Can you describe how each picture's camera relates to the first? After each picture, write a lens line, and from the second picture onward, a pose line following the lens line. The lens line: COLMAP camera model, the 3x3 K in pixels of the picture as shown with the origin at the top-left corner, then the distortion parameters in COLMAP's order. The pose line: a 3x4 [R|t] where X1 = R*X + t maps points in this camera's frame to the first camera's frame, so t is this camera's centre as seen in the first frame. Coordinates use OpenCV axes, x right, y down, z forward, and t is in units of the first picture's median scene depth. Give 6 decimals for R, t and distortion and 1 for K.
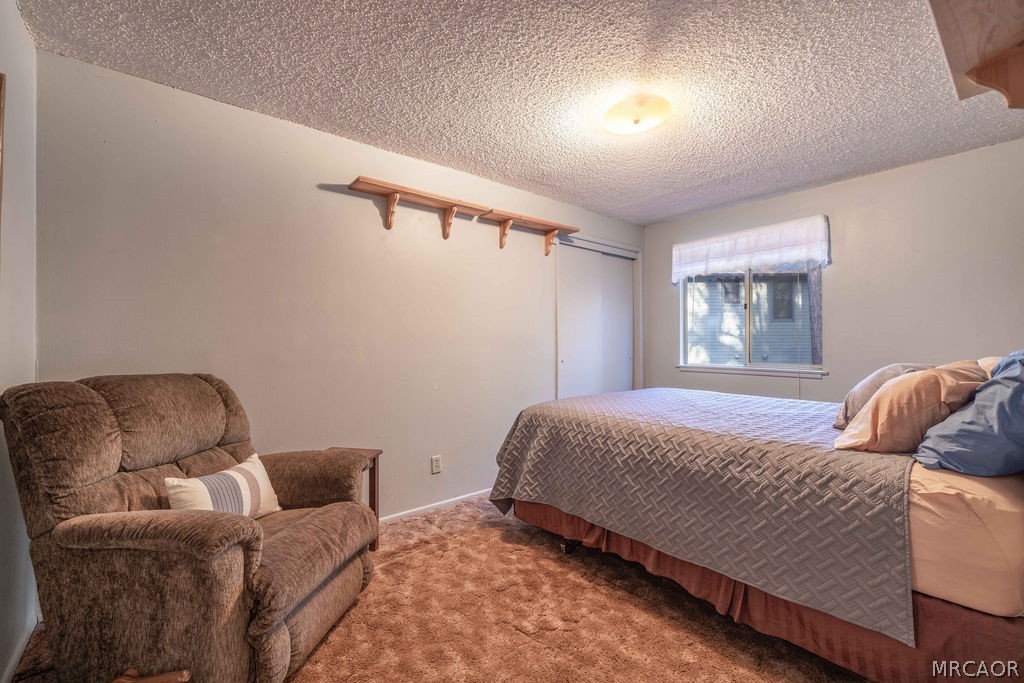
lens RADIAL K [[431.4, 0, 511.8], [0, 431.4, 339.2], [0, 0, 1]] dist [0.003178, 0.000303]
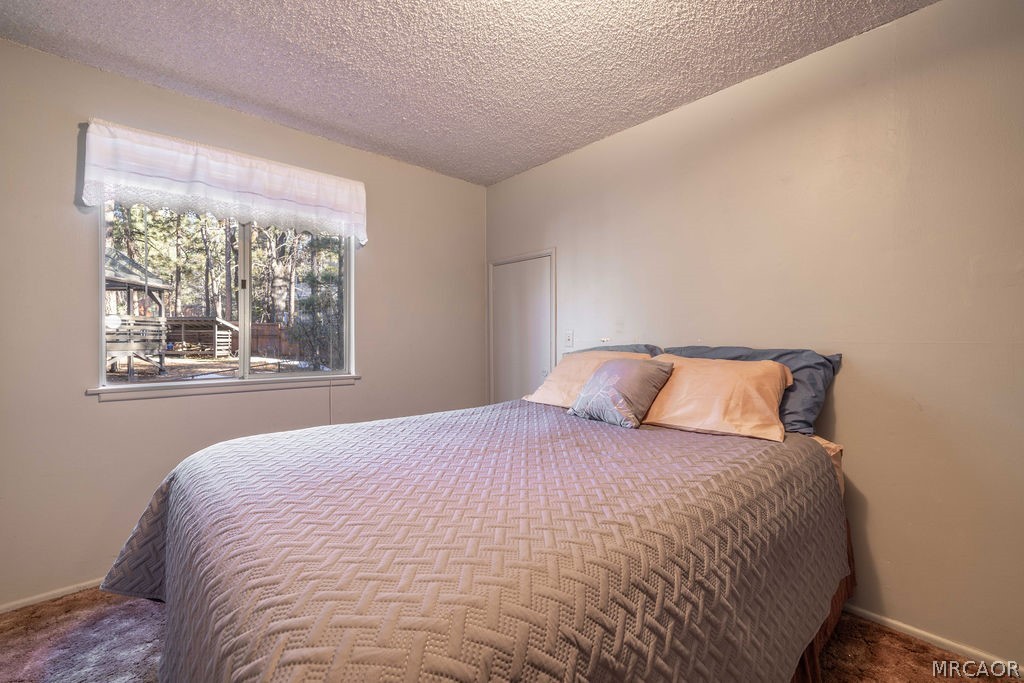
lens RADIAL K [[431.4, 0, 511.4], [0, 431.4, 346.8], [0, 0, 1]] dist [0.003178, 0.000303]
pose [[-0.055439, -0.008501, 0.998426, -0.096540], [-0.004645, 0.999955, 0.008256, 0.009717], [-0.998451, -0.004180, -0.055476, 0.626838]]
